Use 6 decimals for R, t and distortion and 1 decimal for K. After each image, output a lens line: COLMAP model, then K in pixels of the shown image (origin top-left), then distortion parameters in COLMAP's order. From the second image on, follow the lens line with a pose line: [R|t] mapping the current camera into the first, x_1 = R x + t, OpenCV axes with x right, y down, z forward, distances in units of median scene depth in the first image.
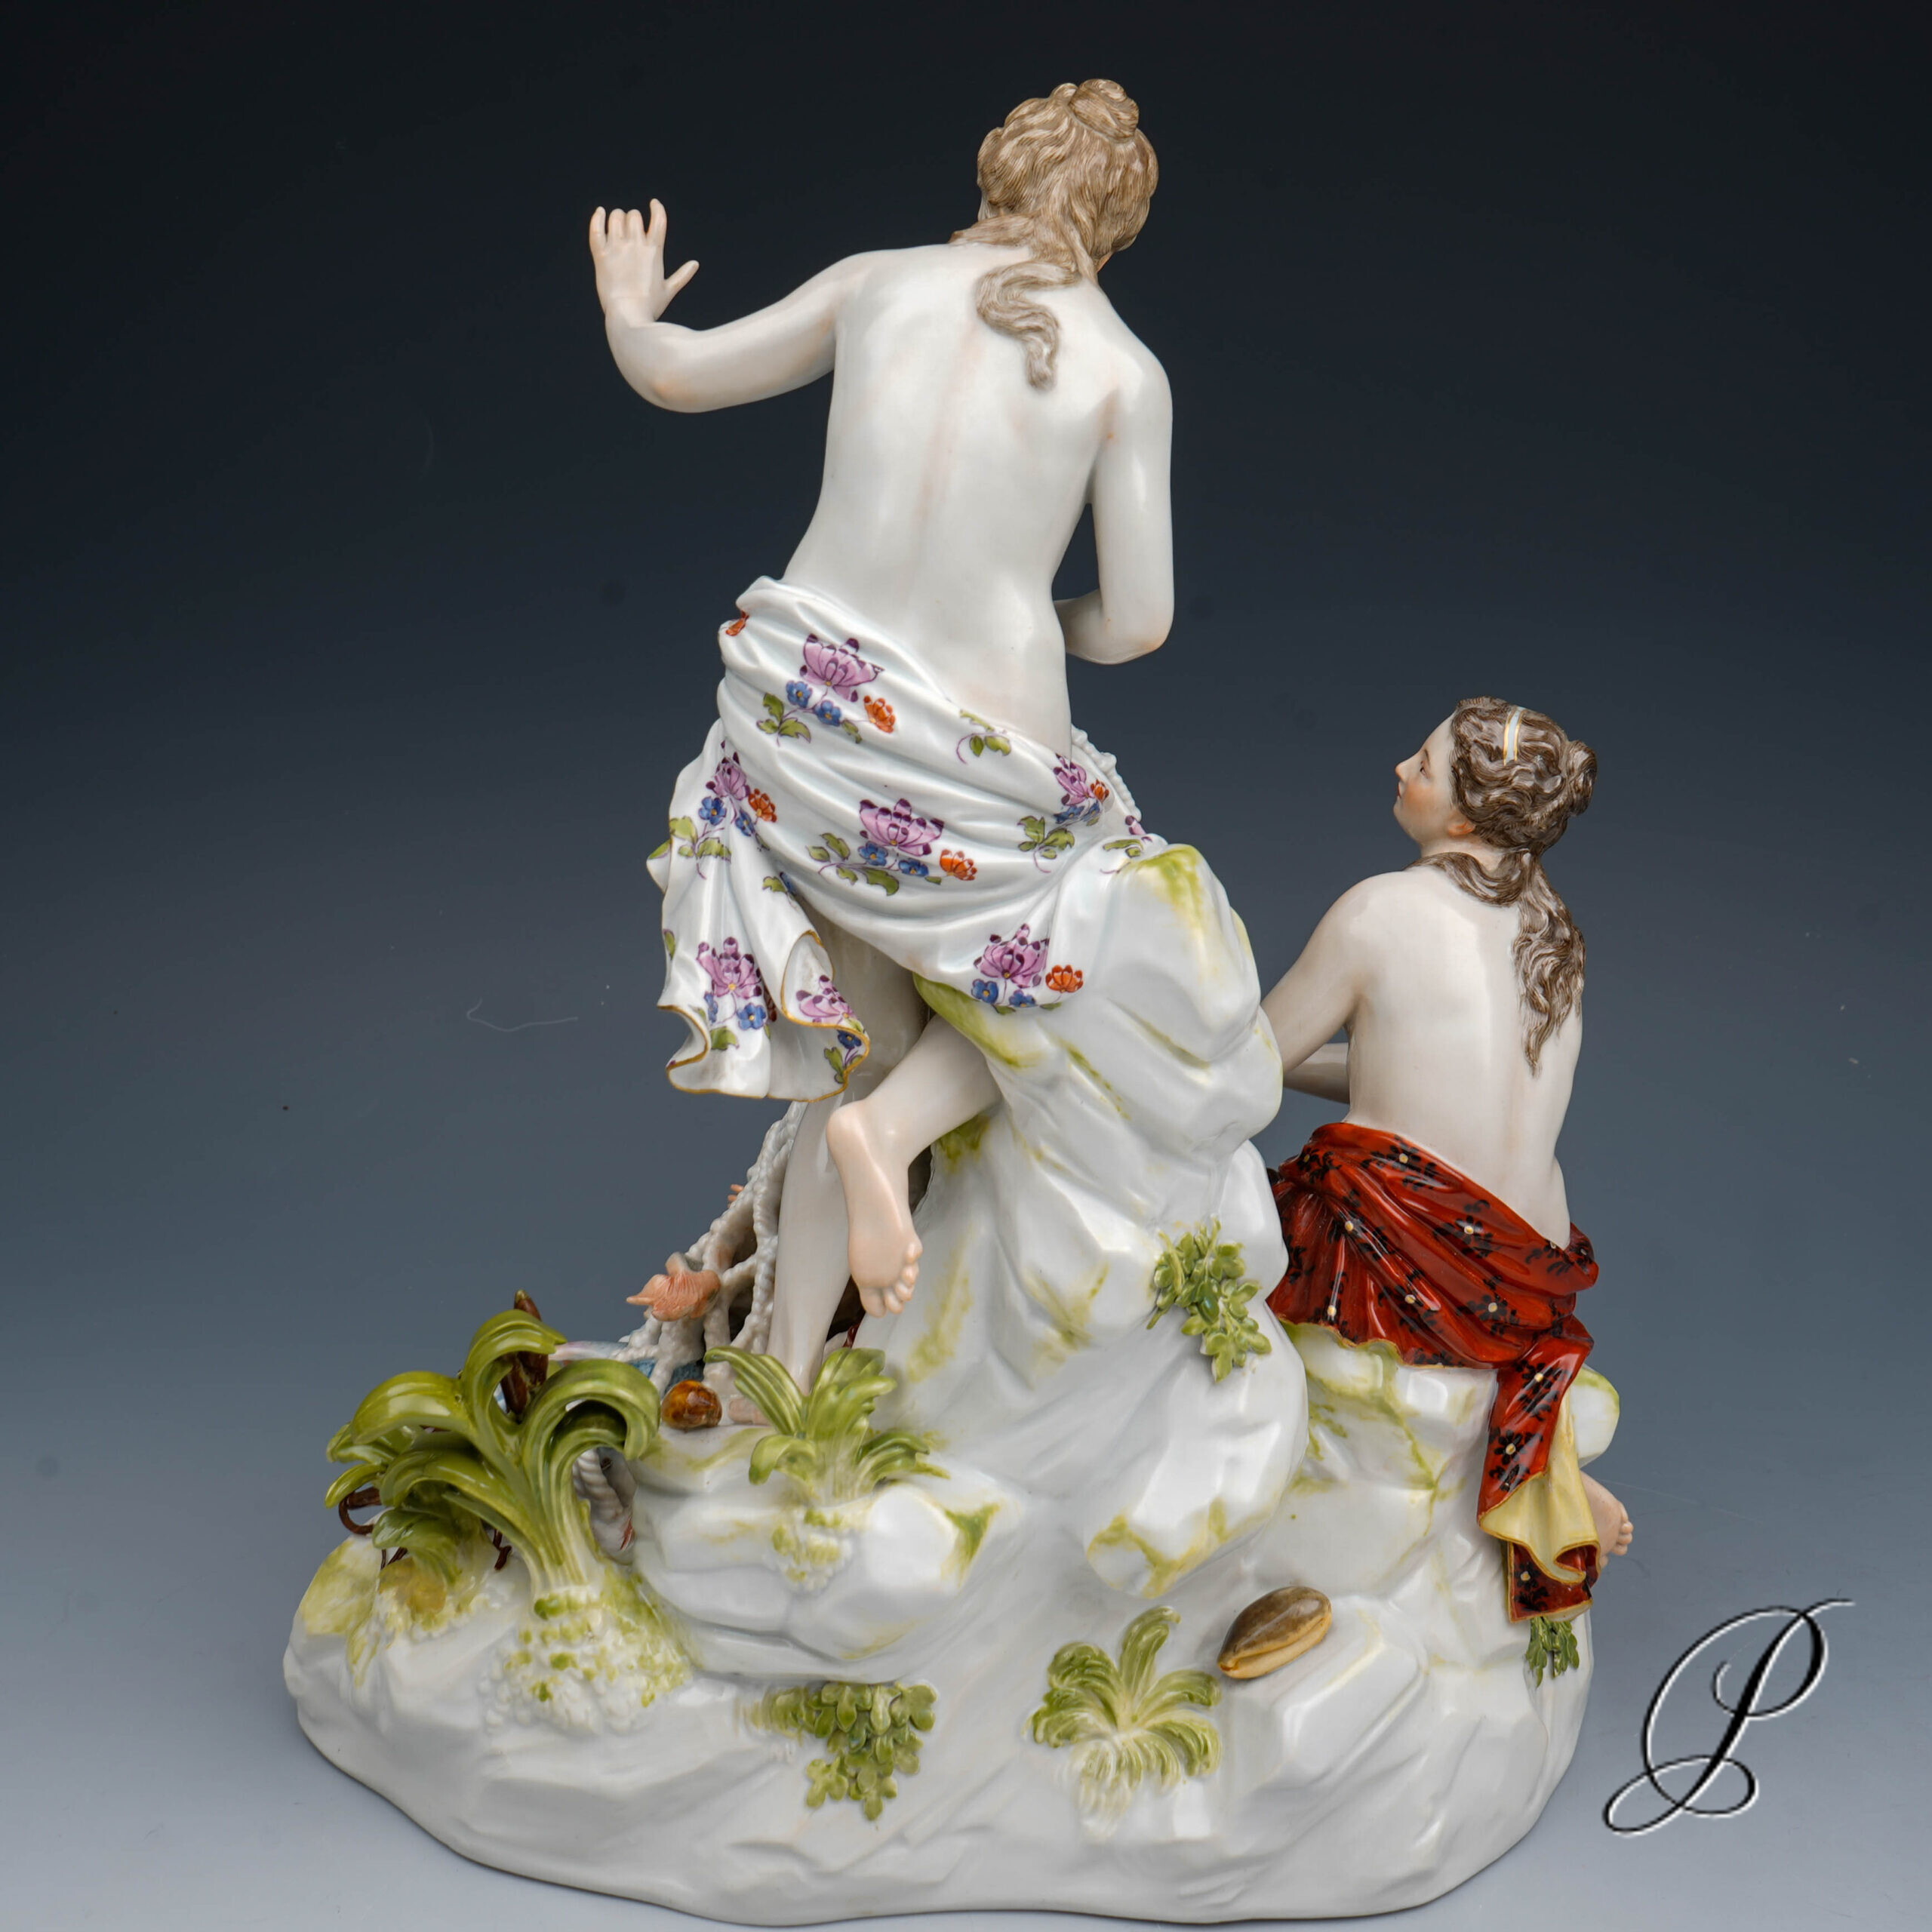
lens RADIAL K [[2463.1, 0, 899.5], [0, 2463.1, 918.6], [0, 0, 1]] dist [0.003150, 0.034965]
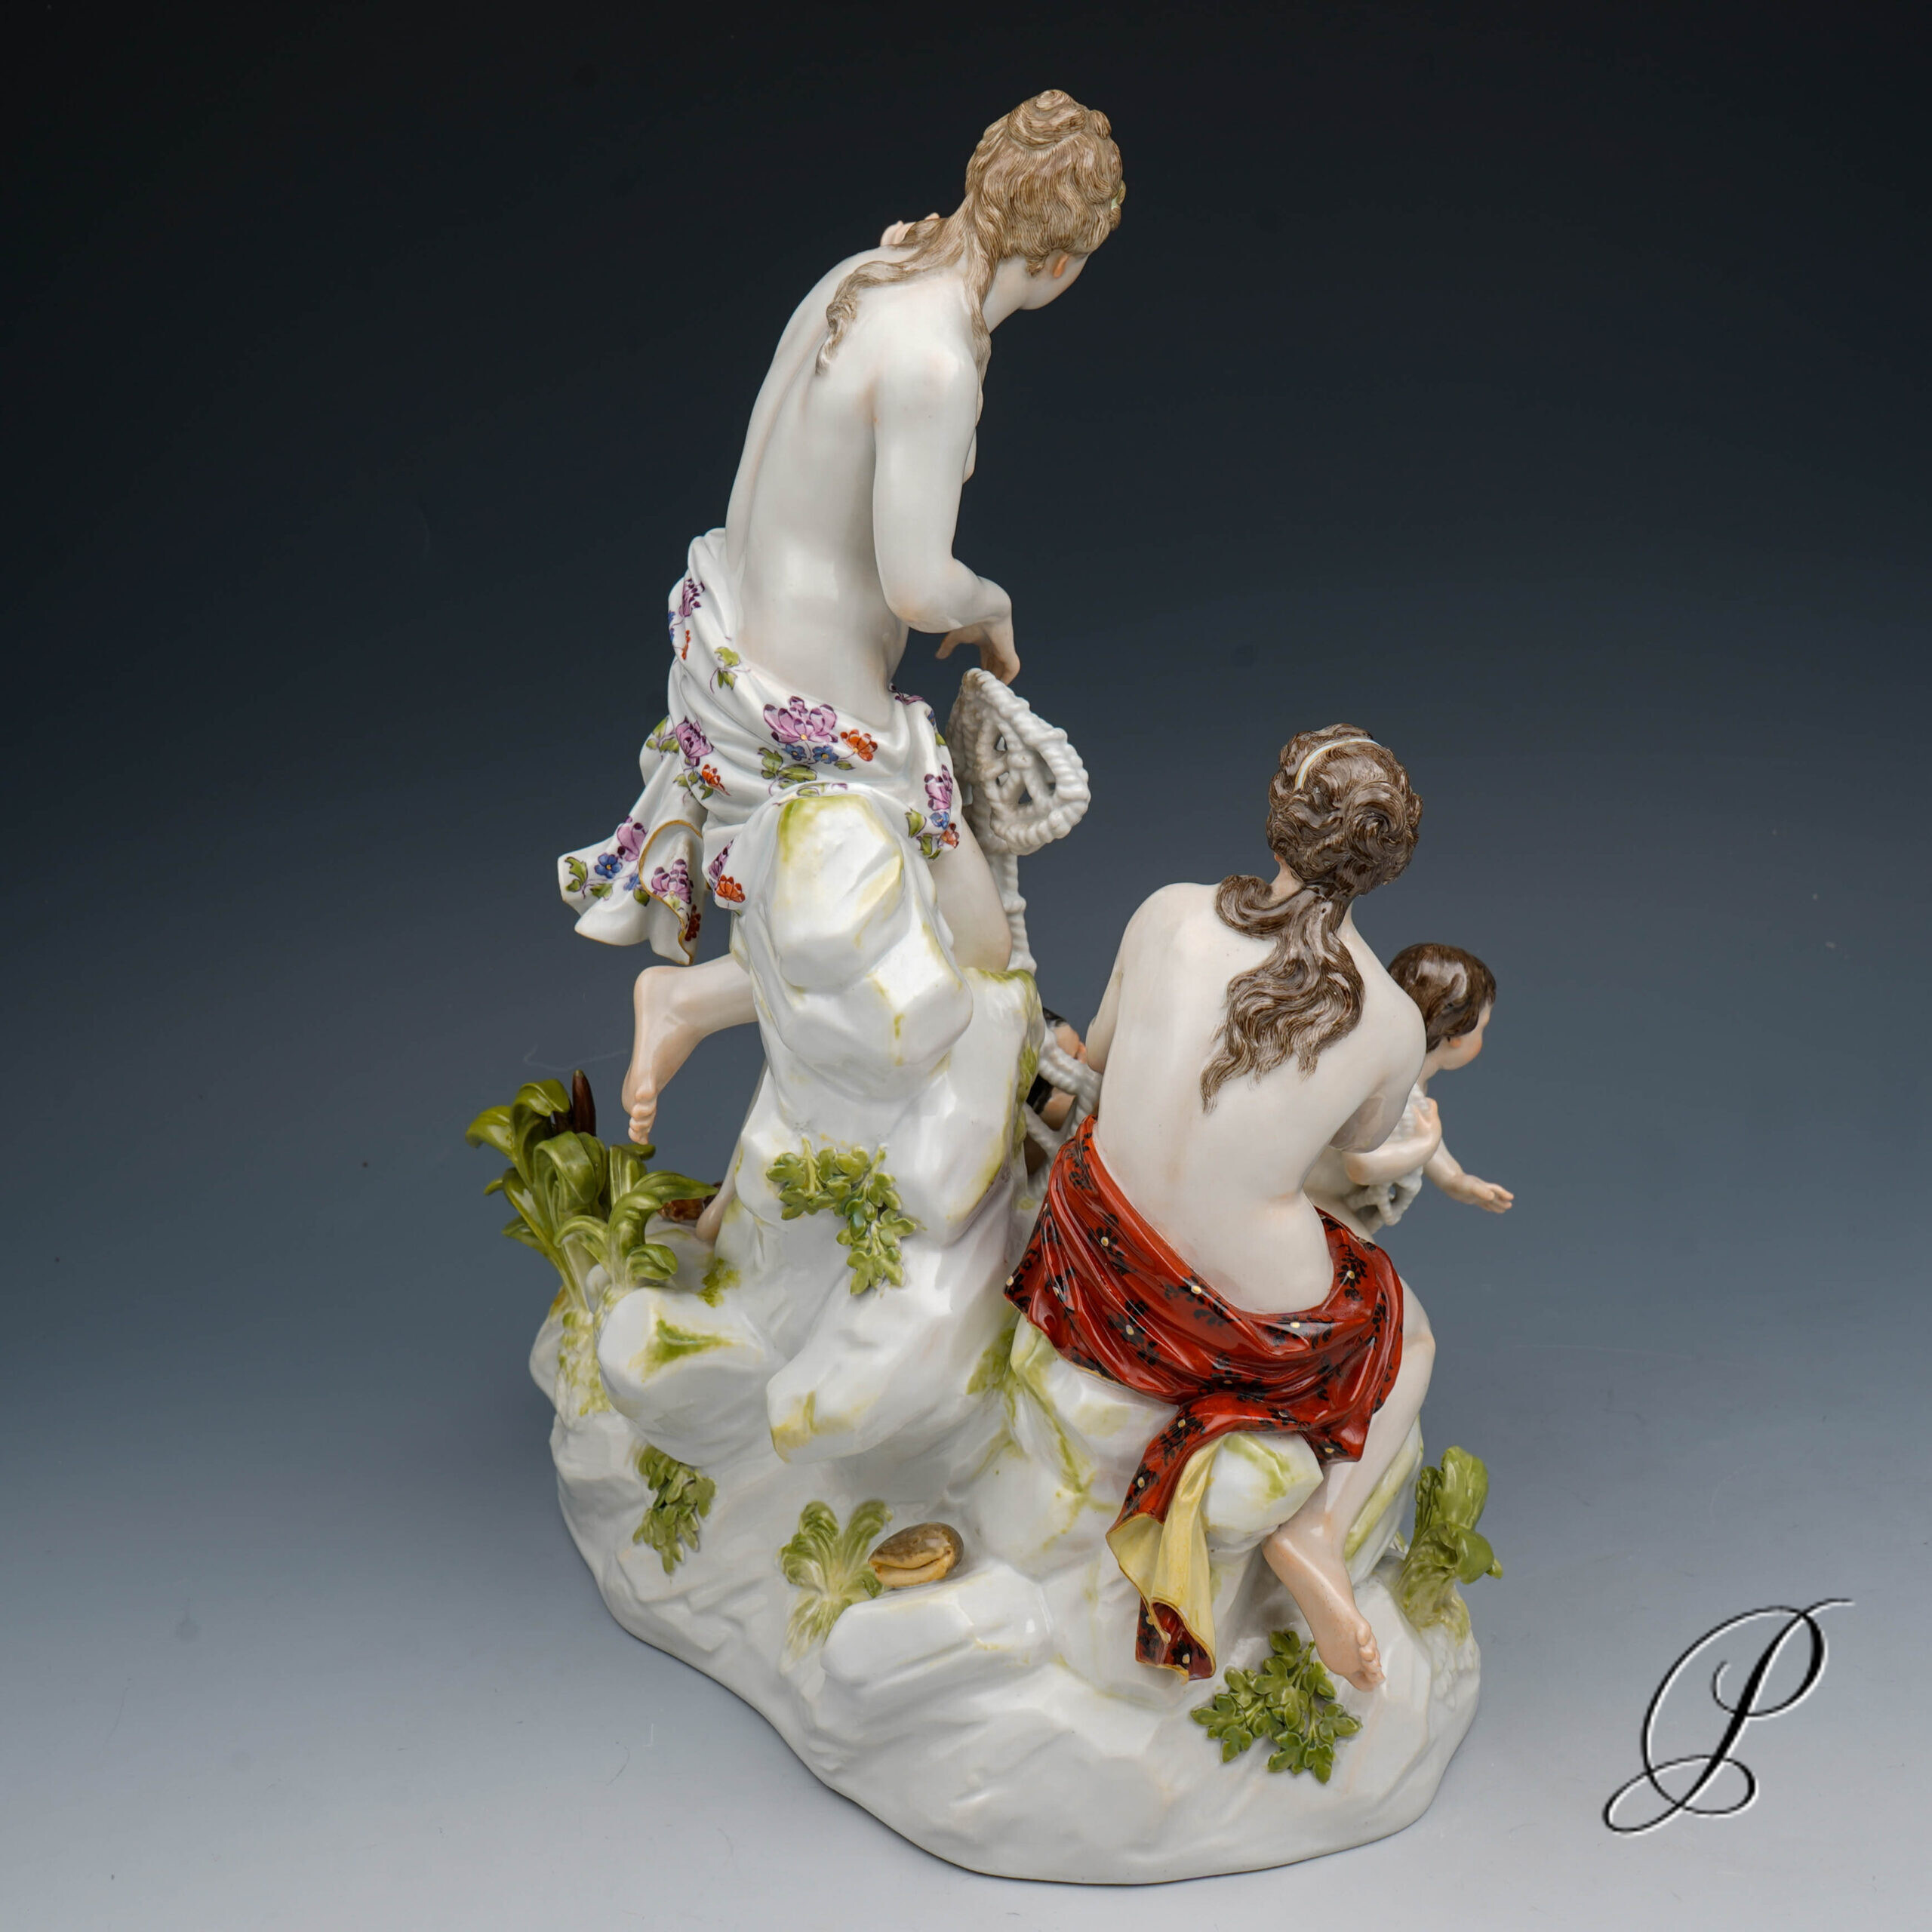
lens RADIAL K [[2463.1, 0, 899.5], [0, 2463.1, 918.6], [0, 0, 1]] dist [0.003150, 0.034965]
pose [[0.628831, 0.195557, -0.752548, 0.895250], [-0.188783, 0.977294, 0.096212, -0.079433], [0.754276, 0.081568, 0.651471, 0.283430]]
